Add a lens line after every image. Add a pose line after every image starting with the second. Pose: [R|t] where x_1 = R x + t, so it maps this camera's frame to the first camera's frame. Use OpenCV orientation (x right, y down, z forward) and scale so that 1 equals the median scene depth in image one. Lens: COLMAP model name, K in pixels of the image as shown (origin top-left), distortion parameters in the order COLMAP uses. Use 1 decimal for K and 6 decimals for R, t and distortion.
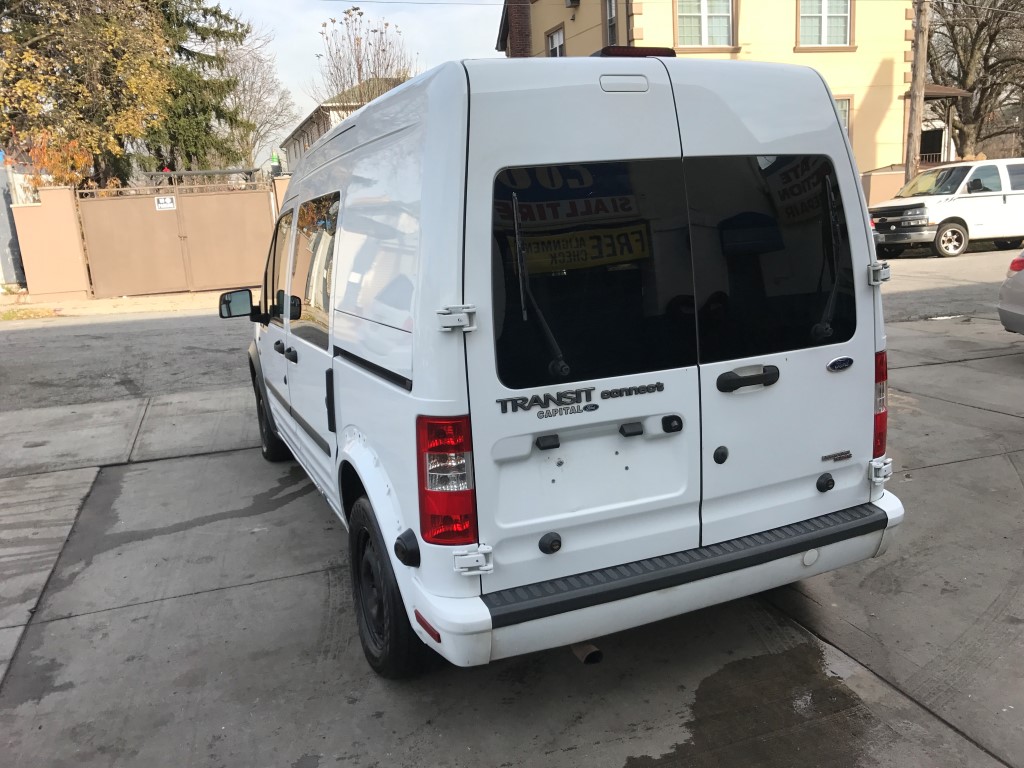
lens RADIAL K [[839.5, 0, 498.0], [0, 839.5, 383.9], [0, 0, 1]] dist [0.022313, -0.008301]
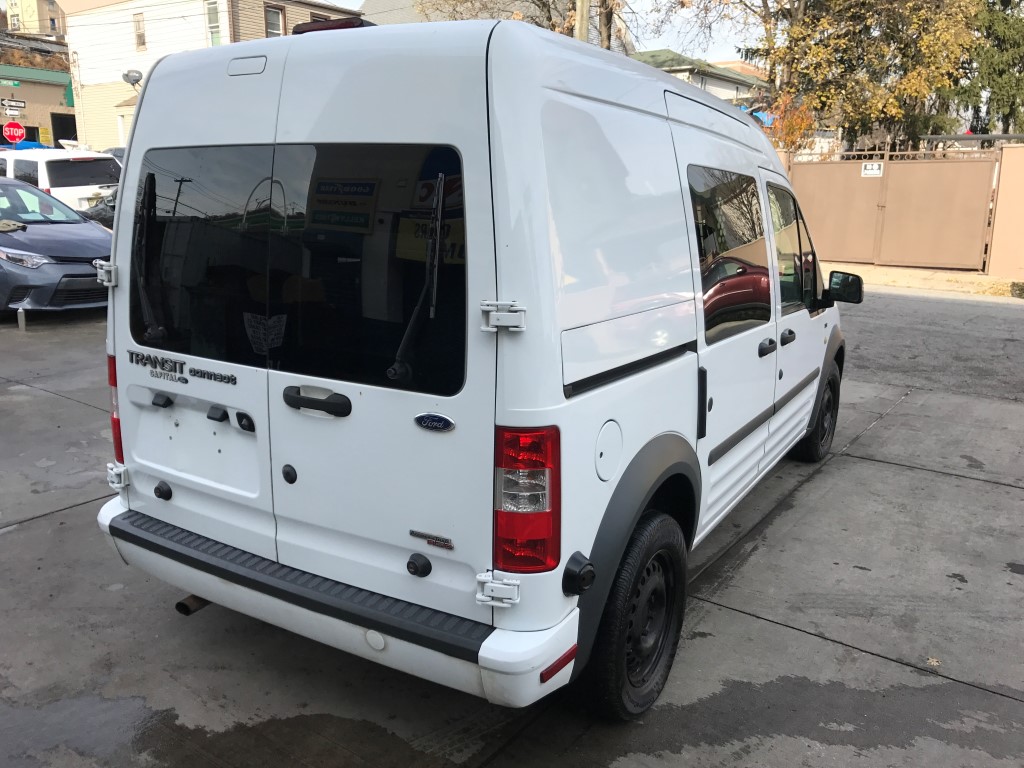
lens RADIAL K [[841.4, 0, 491.5], [0, 841.4, 385.1], [0, 0, 1]] dist [0.006796, -0.001364]
pose [[0.587774, 0.246766, -0.770473, 1.062599], [-0.212267, 0.966021, 0.147463, -0.187997], [0.780682, 0.076871, 0.620182, 0.591537]]
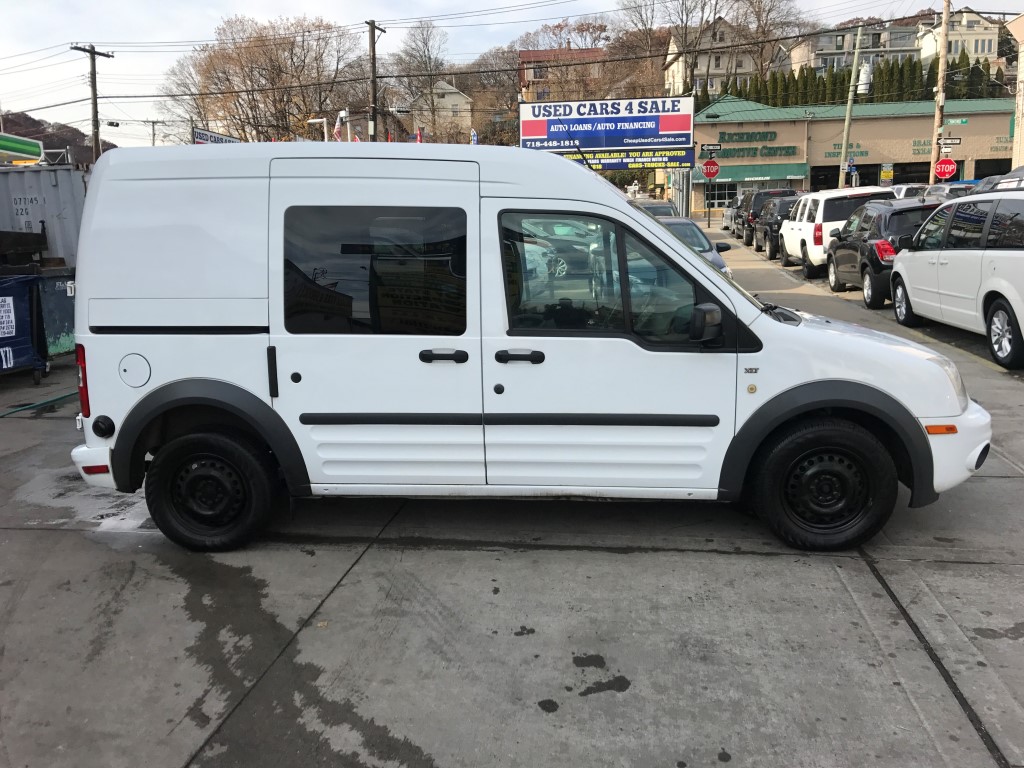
lens RADIAL K [[839.5, 0, 498.0], [0, 839.5, 383.9], [0, 0, 1]] dist [0.022313, -0.008301]
pose [[-0.454852, 0.228399, -0.860781, 1.536988], [-0.127280, 0.939959, 0.316665, -0.579492], [0.881425, 0.253596, -0.398471, 2.426033]]
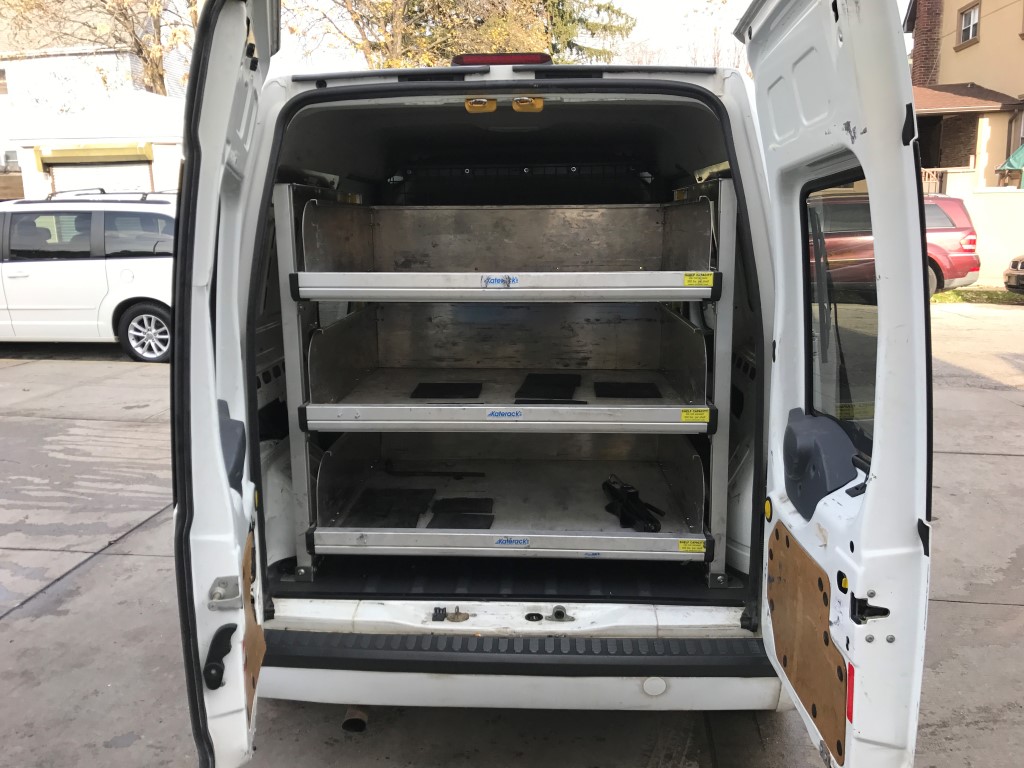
lens RADIAL K [[841.4, 0, 491.5], [0, 841.4, 385.1], [0, 0, 1]] dist [0.006796, -0.001364]
pose [[0.897255, 0.135021, -0.420361, 0.571287], [-0.129910, 0.990681, 0.040919, -0.098802], [0.421969, 0.017894, 0.906434, 0.216261]]
